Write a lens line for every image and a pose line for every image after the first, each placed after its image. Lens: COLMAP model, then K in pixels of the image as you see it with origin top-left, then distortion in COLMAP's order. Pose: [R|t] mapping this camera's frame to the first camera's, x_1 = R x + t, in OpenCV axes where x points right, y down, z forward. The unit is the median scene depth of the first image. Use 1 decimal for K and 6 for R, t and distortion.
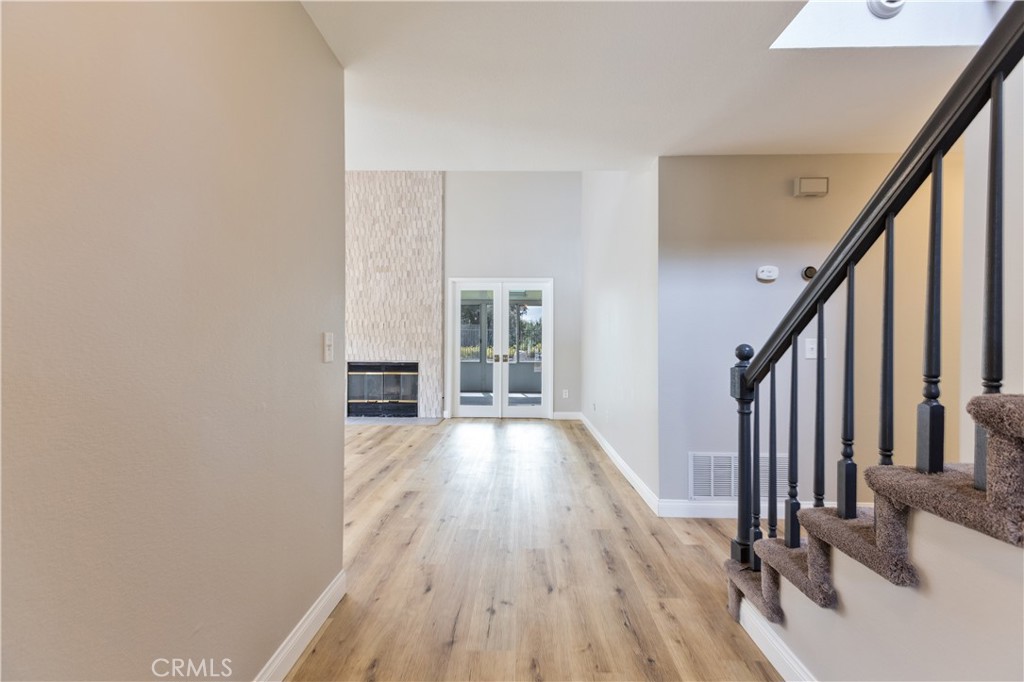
lens RADIAL K [[456.5, 0, 509.3], [0, 456.5, 344.6], [0, 0, 1]] dist [0.008544, -0.000907]
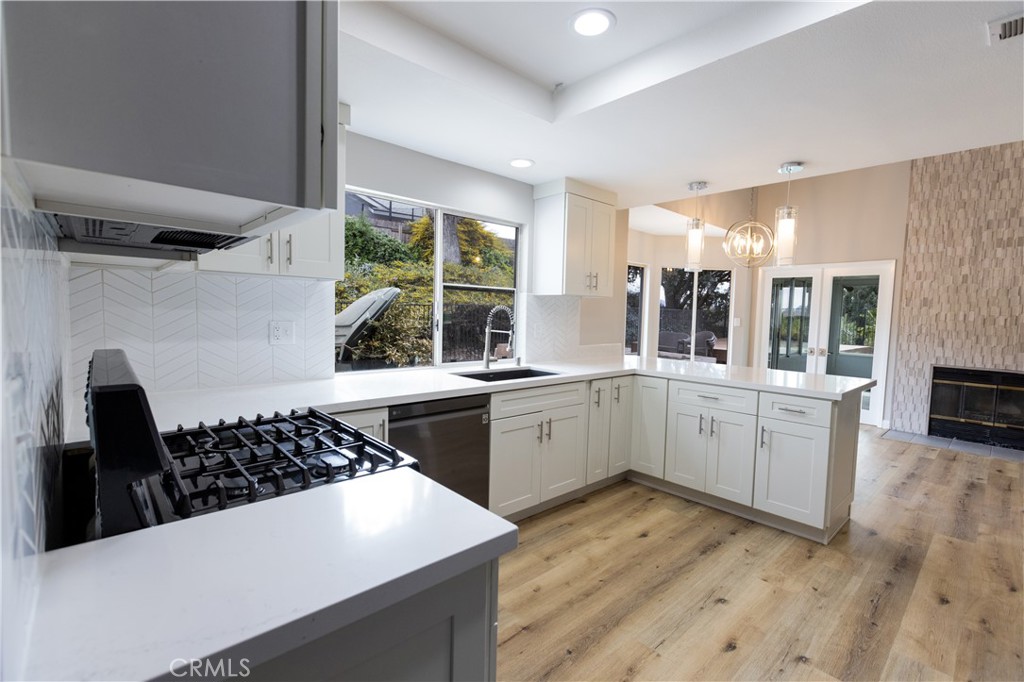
lens RADIAL K [[456.5, 0, 516.0], [0, 456.5, 342.1], [0, 0, 1]] dist [0.008544, -0.000907]
pose [[0.694959, 0.062306, -0.716345, -0.292463], [-0.029324, 0.997866, 0.058344, -0.029025], [0.718452, -0.019540, 0.695302, -0.065720]]
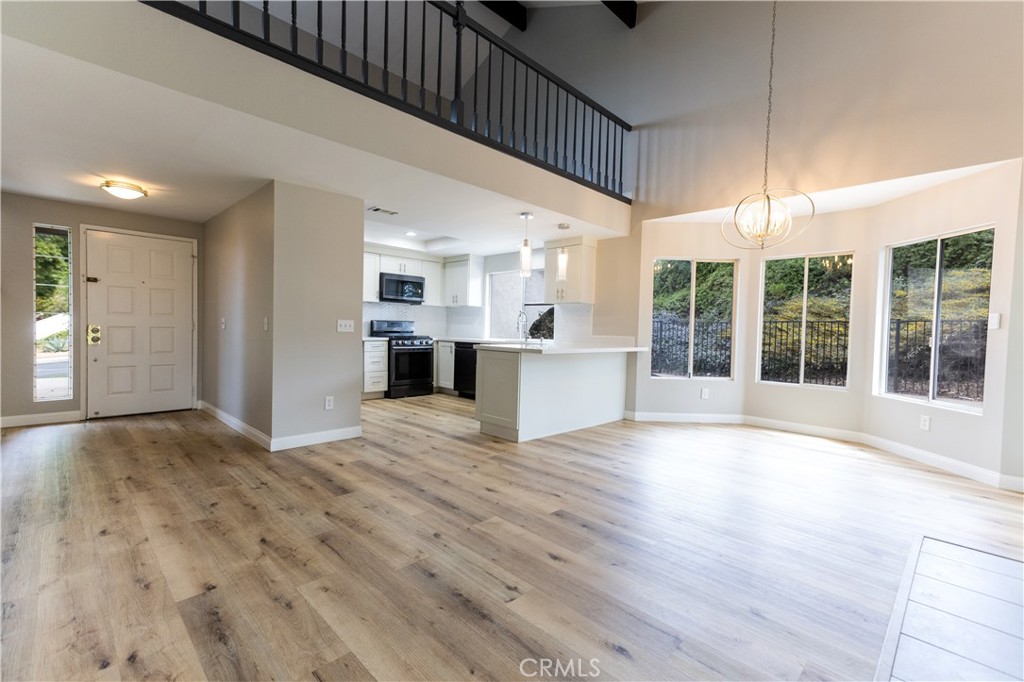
lens RADIAL K [[456.5, 0, 518.3], [0, 456.5, 342.8], [0, 0, 1]] dist [0.008544, -0.000907]
pose [[-0.681752, 0.001088, -0.731583, 0.101349], [-0.035286, 0.998786, 0.034369, -0.002557], [0.730732, 0.049245, -0.680886, 0.929345]]
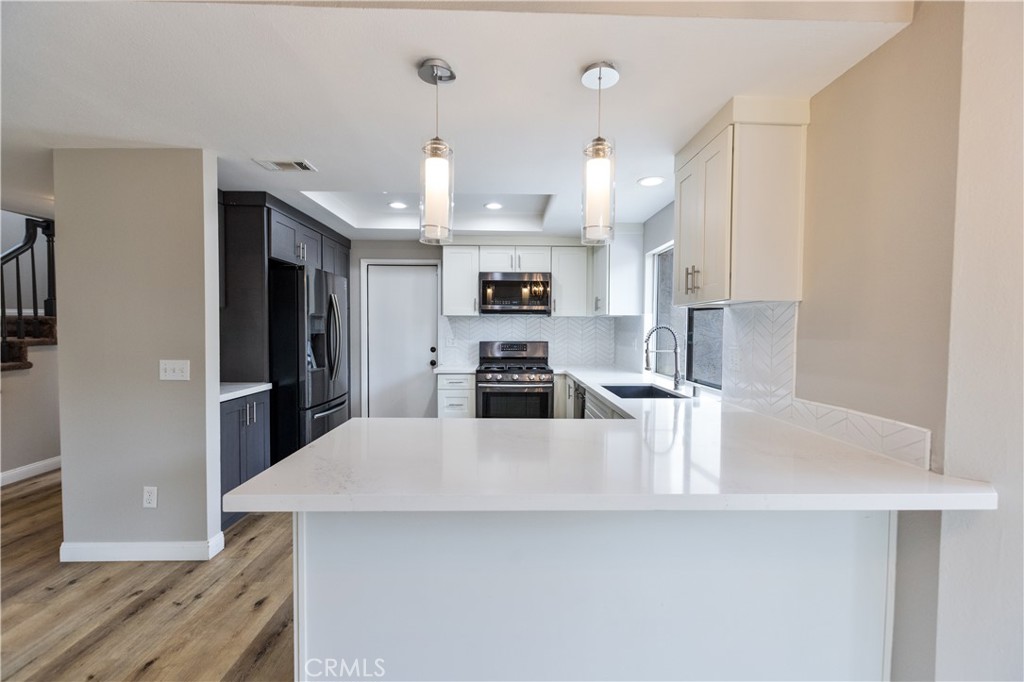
lens RADIAL K [[456.5, 0, 511.1], [0, 456.5, 342.0], [0, 0, 1]] dist [0.008544, -0.000907]
pose [[-0.999085, -0.009766, -0.041640, -0.467997], [-0.011489, 0.999079, 0.041346, -0.037530], [0.041198, 0.041787, -0.998277, 0.703064]]
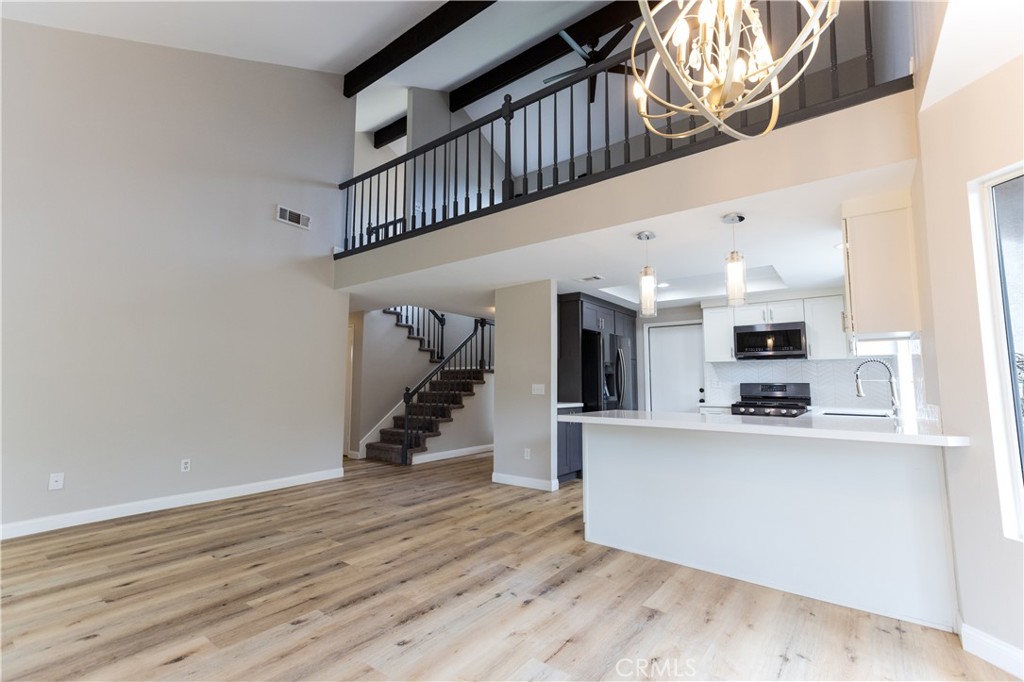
lens RADIAL K [[456.5, 0, 511.8], [0, 456.5, 344.4], [0, 0, 1]] dist [0.008544, -0.000907]
pose [[-0.810963, 0.044793, 0.583381, -0.612217], [-0.003747, 0.996647, -0.081733, -0.007374], [-0.585086, -0.068468, -0.808076, 0.950664]]
